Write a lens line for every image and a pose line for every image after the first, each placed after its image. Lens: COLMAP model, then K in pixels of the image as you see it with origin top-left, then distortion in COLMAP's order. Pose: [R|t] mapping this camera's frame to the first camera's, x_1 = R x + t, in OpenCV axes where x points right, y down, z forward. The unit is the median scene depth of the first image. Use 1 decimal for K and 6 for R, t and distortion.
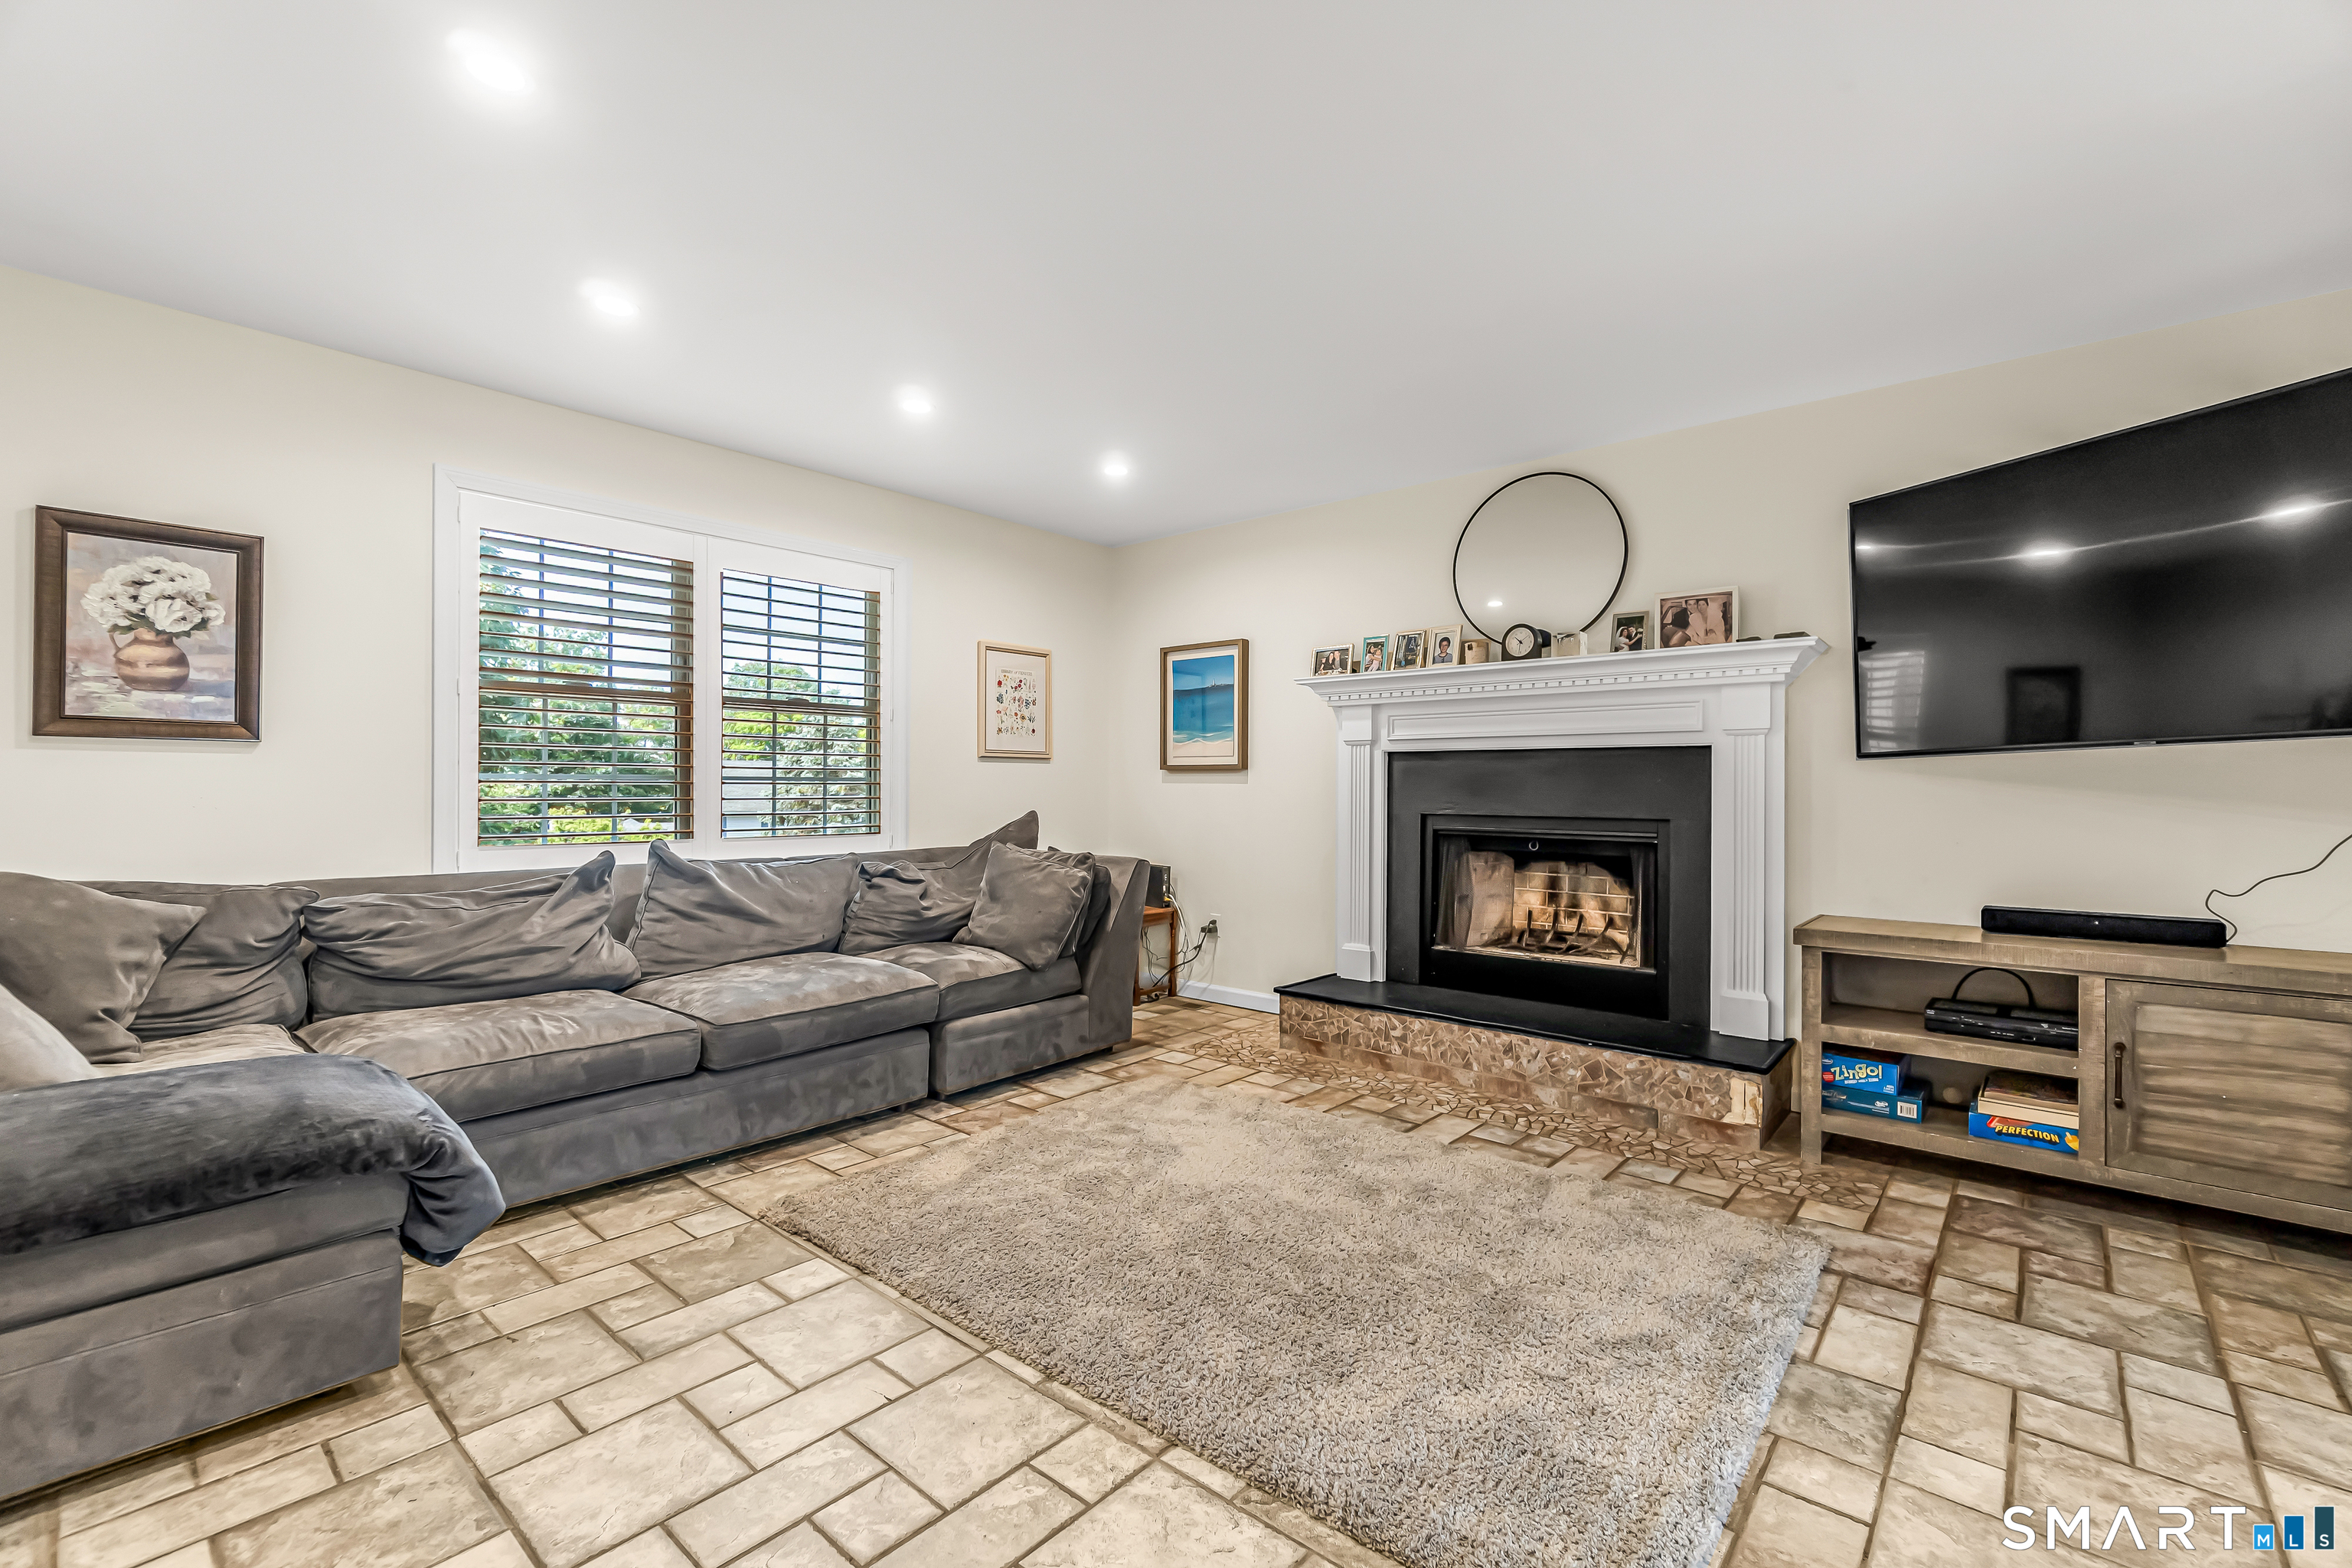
lens RADIAL K [[1017.1, 0, 1181.4], [0, 1017.1, 774.2], [0, 0, 1]] dist [-0.009721, 0.000897]
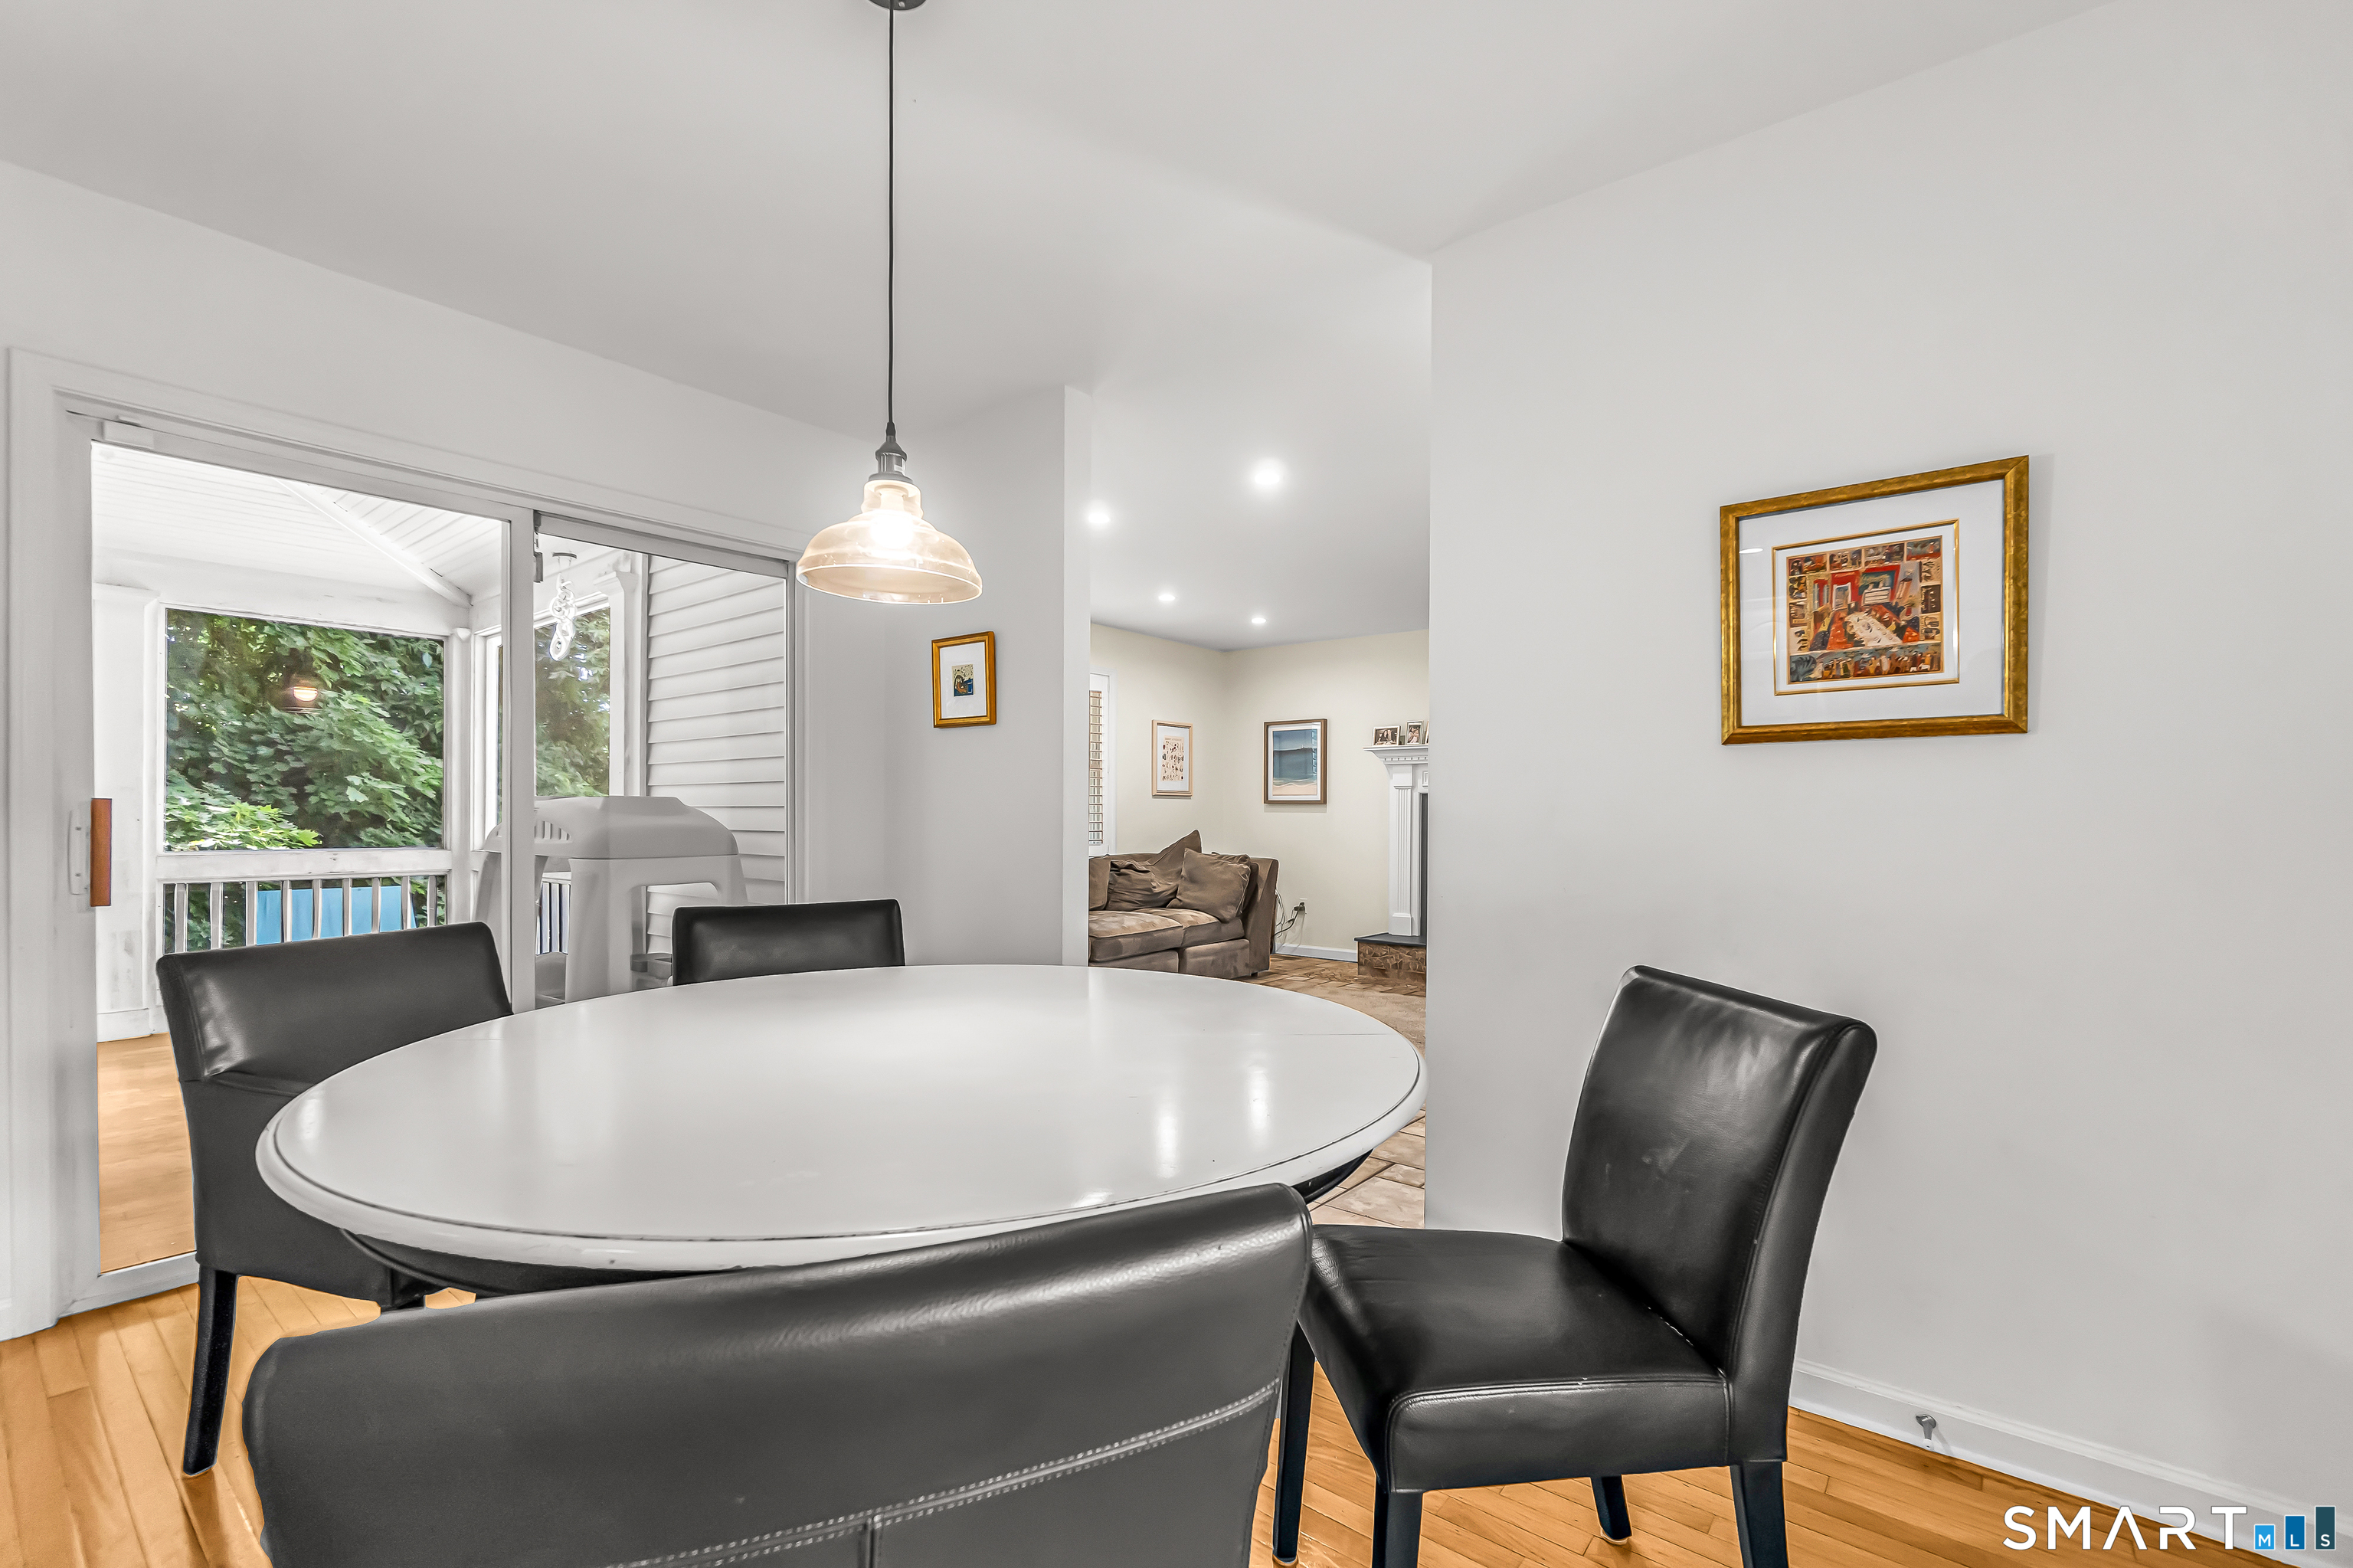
lens RADIAL K [[1017.5, 0, 1180.4], [0, 1017.5, 801.3], [0, 0, 1]] dist [-0.009721, 0.000897]
pose [[0.999516, 0.002373, 0.031006, -0.227870], [-0.002373, 0.999997, -0.000053, -0.008576], [-0.031006, -0.000021, 0.999519, -0.592980]]
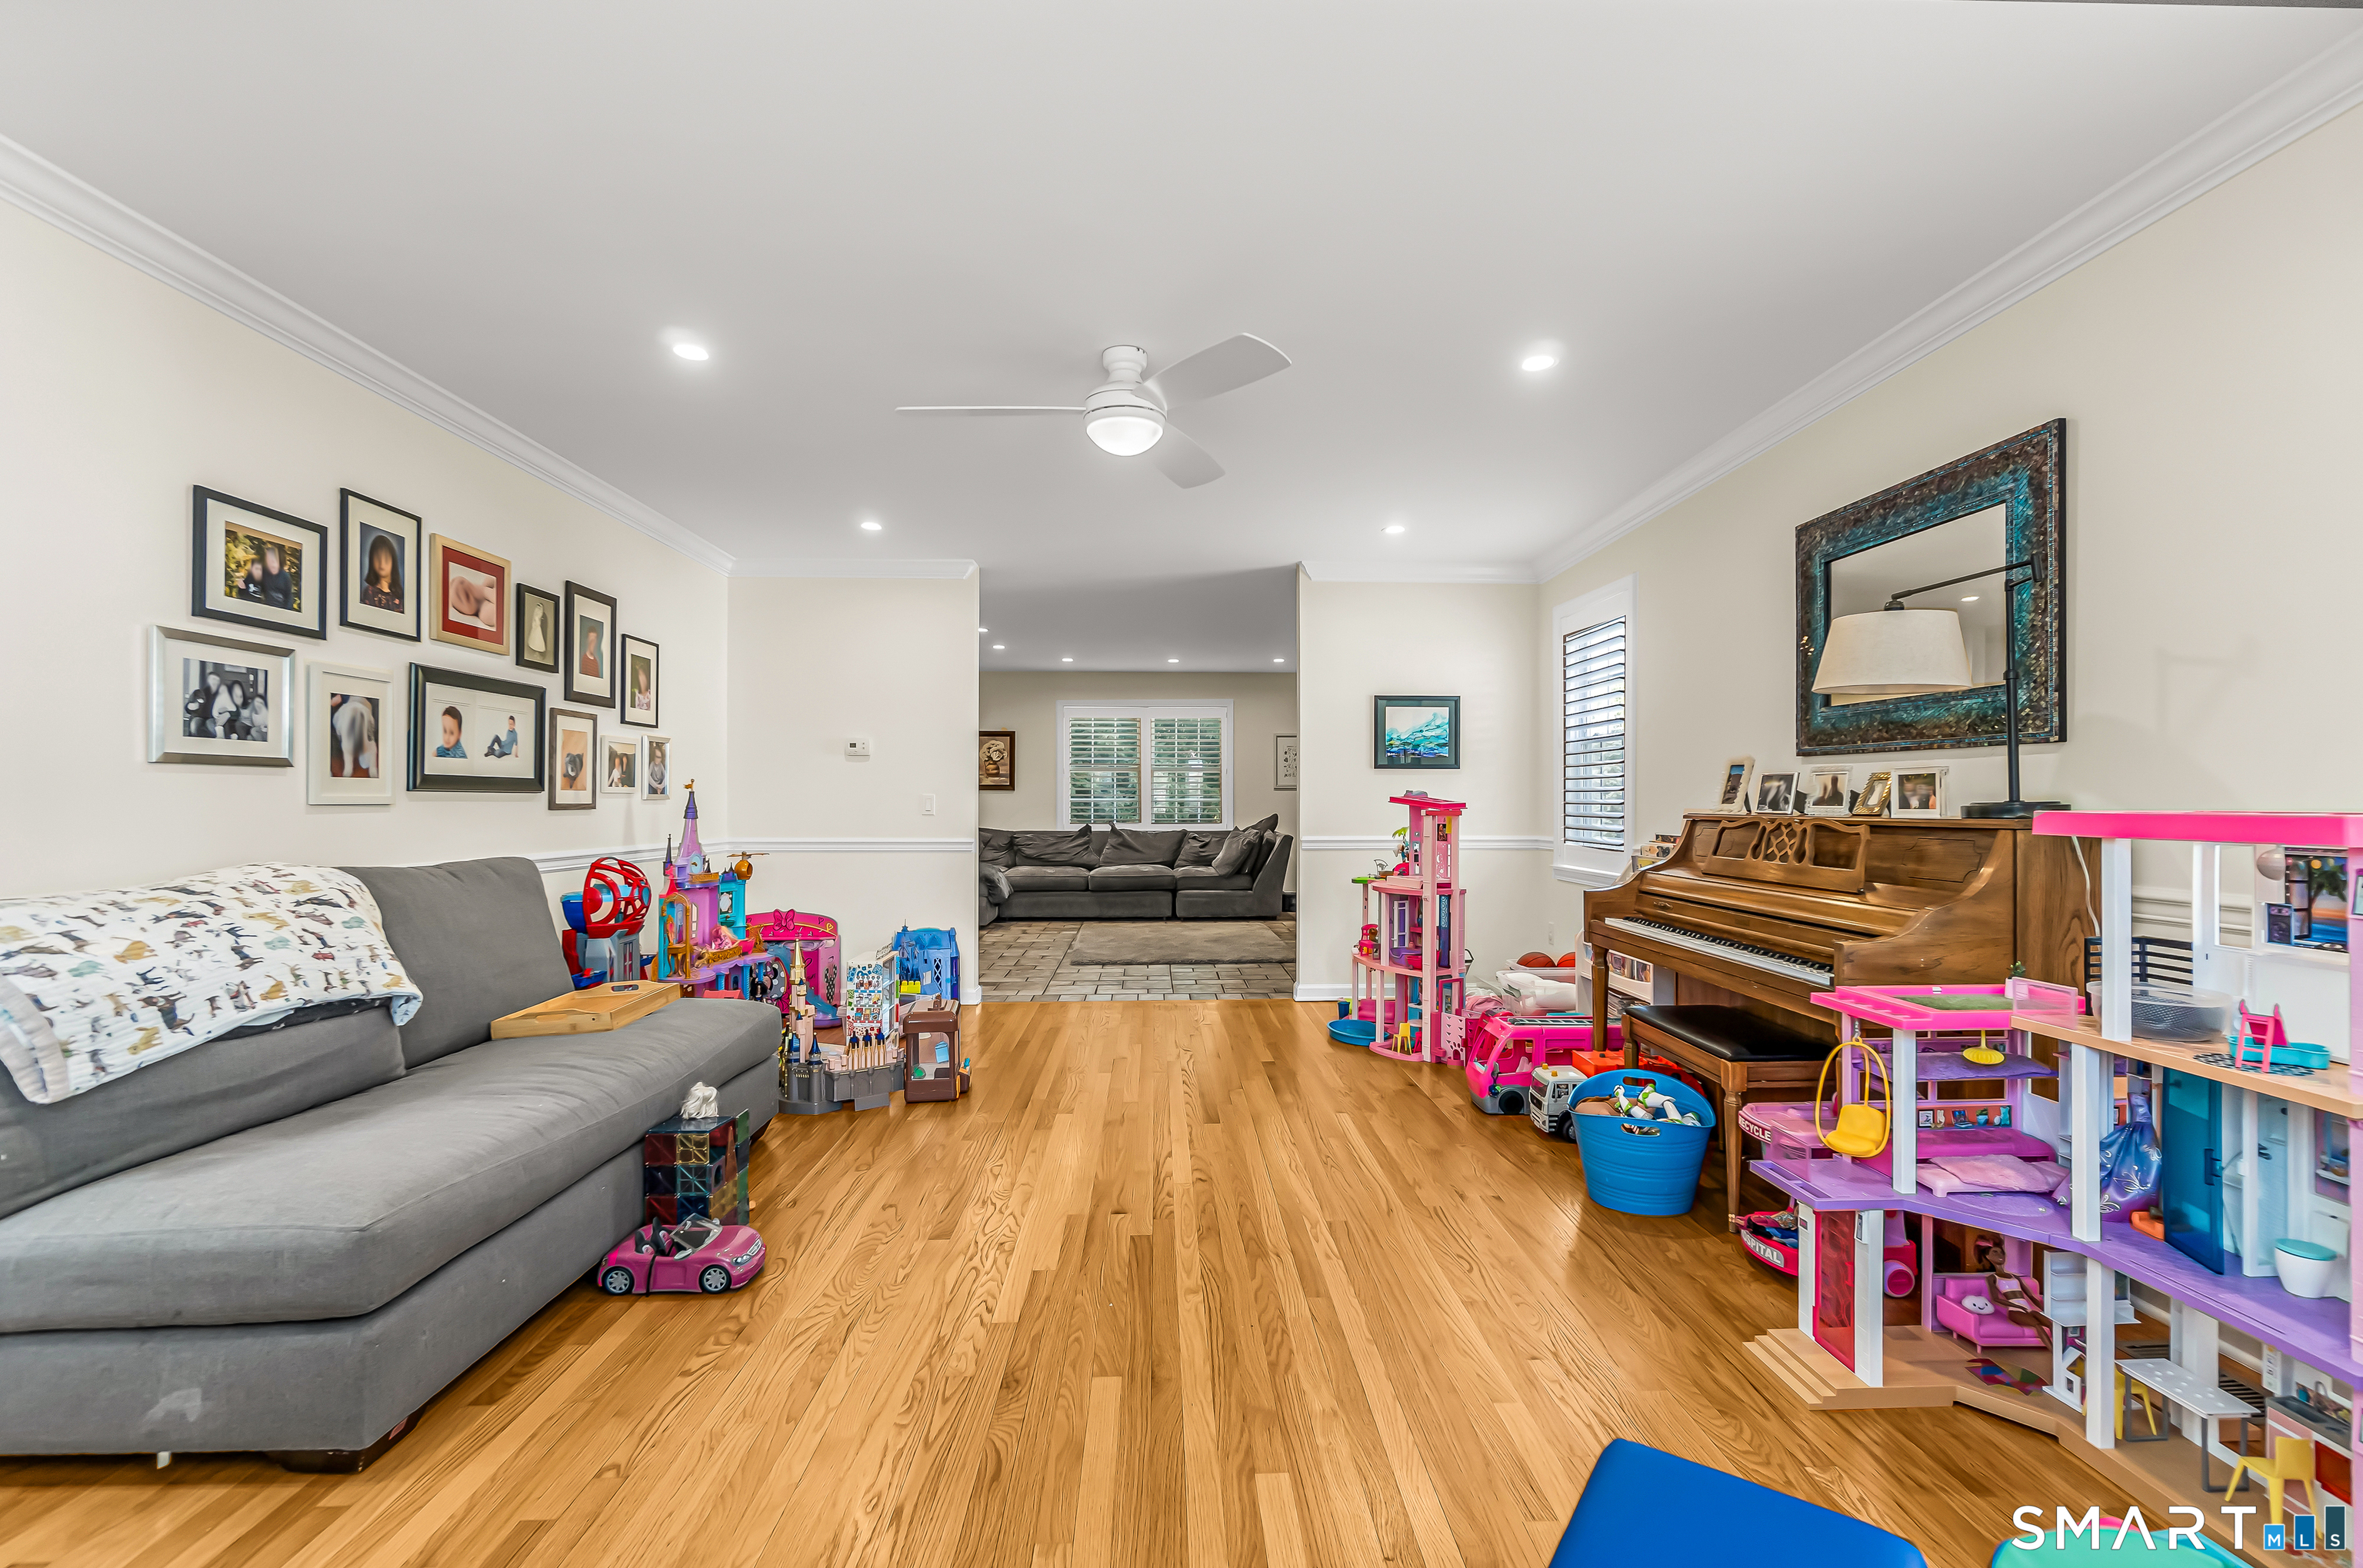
lens RADIAL K [[1021.7, 0, 1183.0], [0, 1021.7, 790.9], [0, 0, 1]] dist [-0.009721, 0.000897]
pose [[0.681526, -0.010717, -0.731716, 1.348850], [0.012709, 0.999915, -0.002808, -0.008486], [0.731684, -0.007386, 0.681604, -0.638691]]
